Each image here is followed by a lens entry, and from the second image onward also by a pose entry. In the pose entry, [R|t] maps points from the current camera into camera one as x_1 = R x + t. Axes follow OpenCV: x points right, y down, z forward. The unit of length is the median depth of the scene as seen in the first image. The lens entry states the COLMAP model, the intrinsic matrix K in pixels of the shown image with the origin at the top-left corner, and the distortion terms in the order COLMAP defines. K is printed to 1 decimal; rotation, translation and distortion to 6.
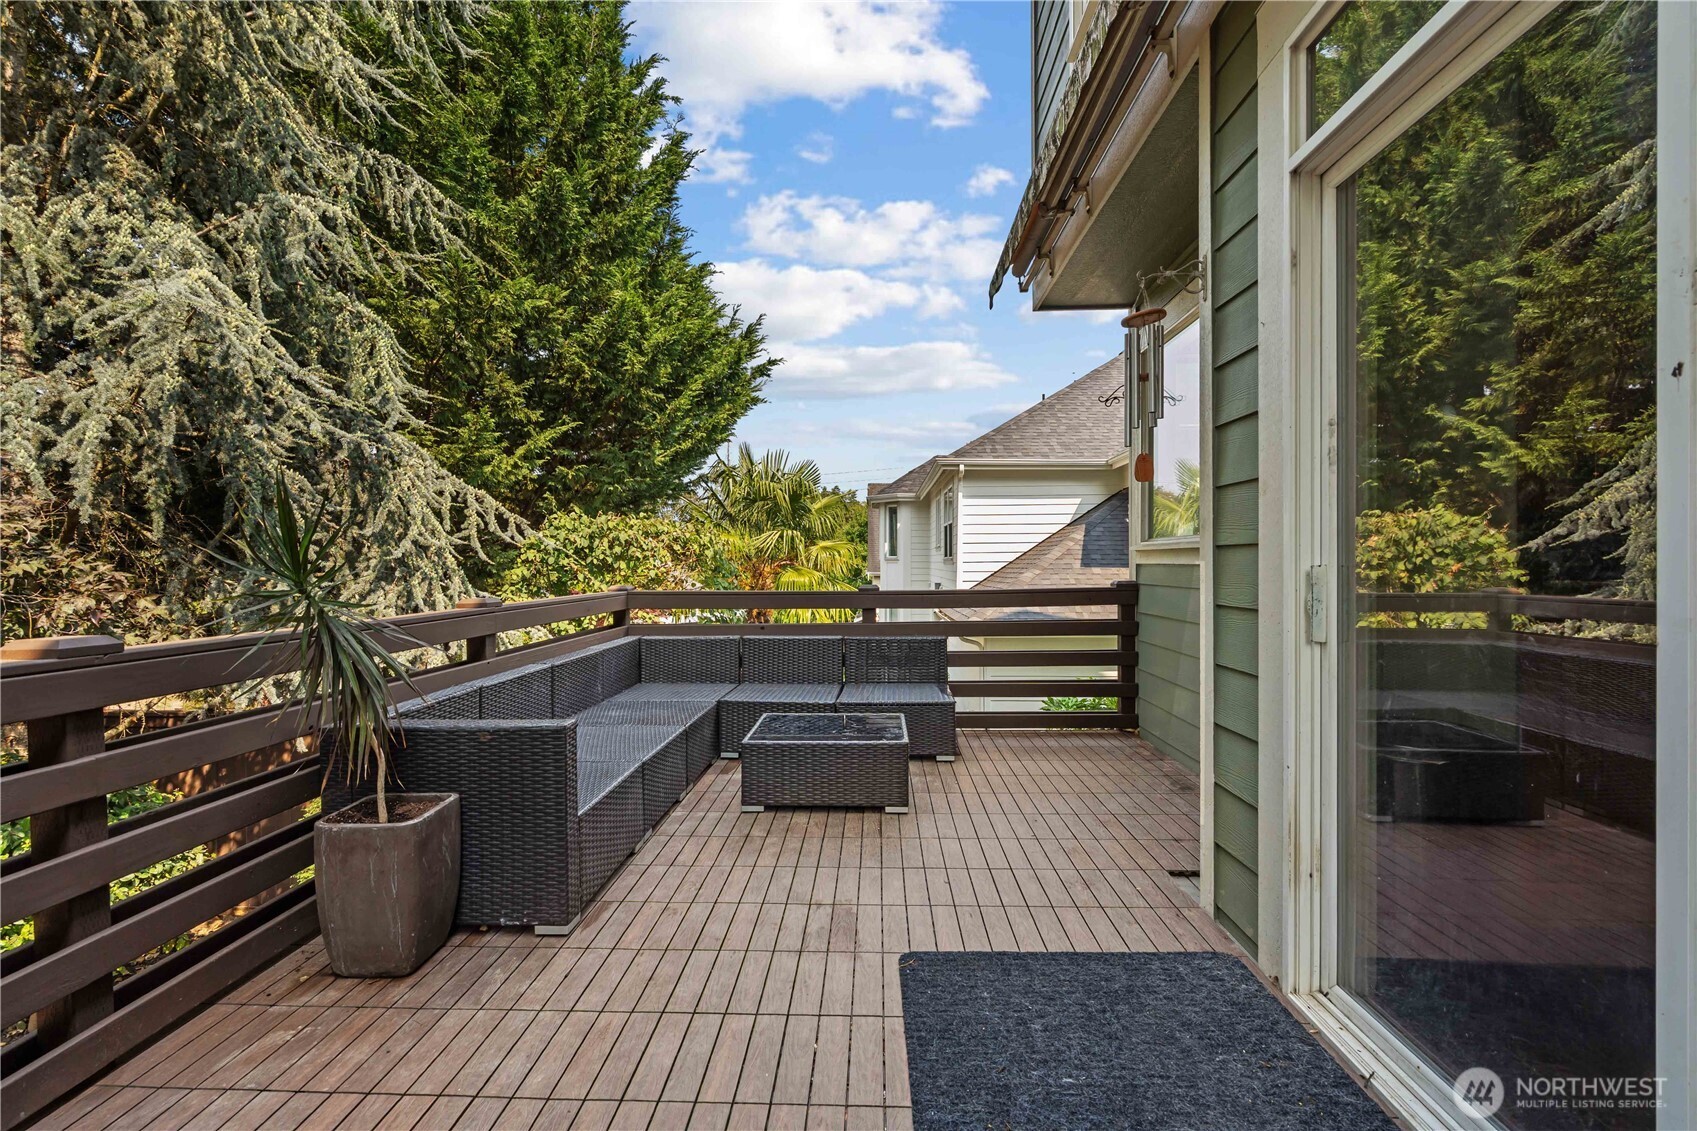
lens RADIAL K [[782.1, 0, 846.5], [0, 782.1, 571.2], [0, 0, 1]] dist [-0.003729, -0.000436]
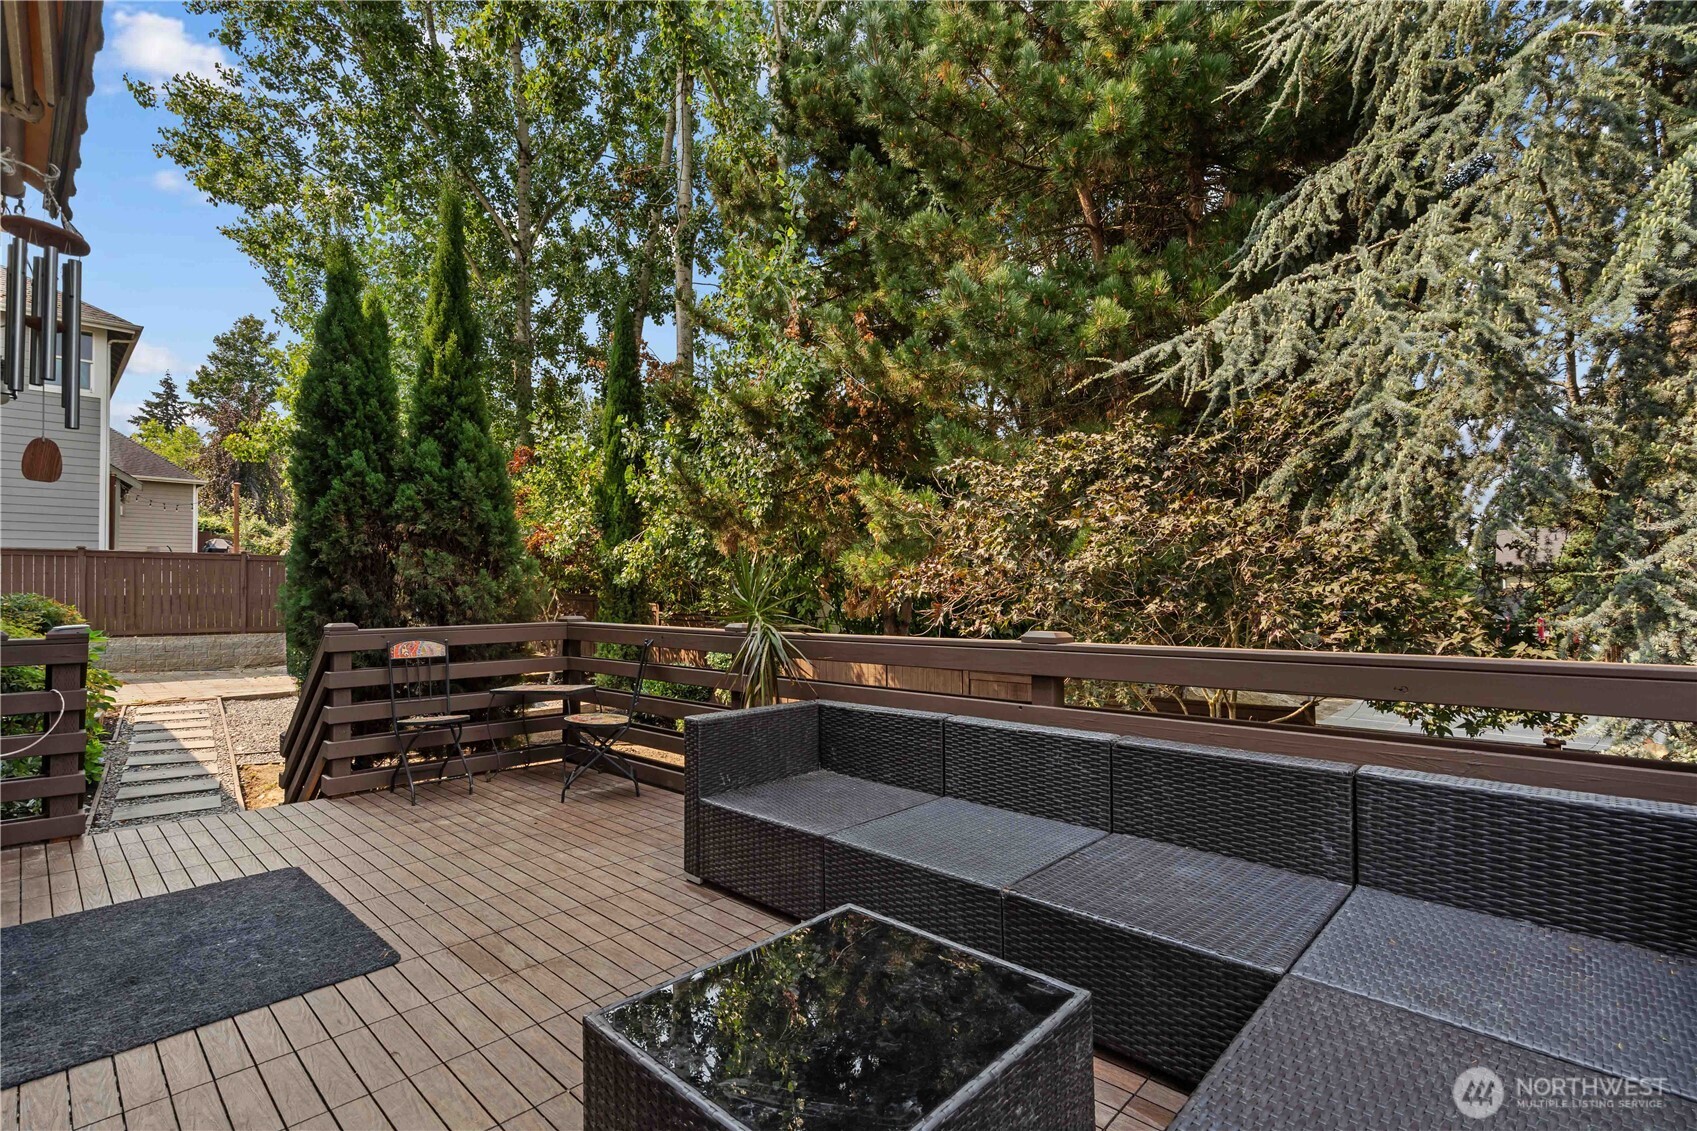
lens RADIAL K [[782.1, 0, 845.7], [0, 782.1, 570.0], [0, 0, 1]] dist [-0.003729, -0.000436]
pose [[-0.663398, -0.007431, -0.748230, 0.462131], [0.017490, 0.999524, -0.025434, -0.015952], [0.748062, -0.029959, -0.662952, 2.134224]]
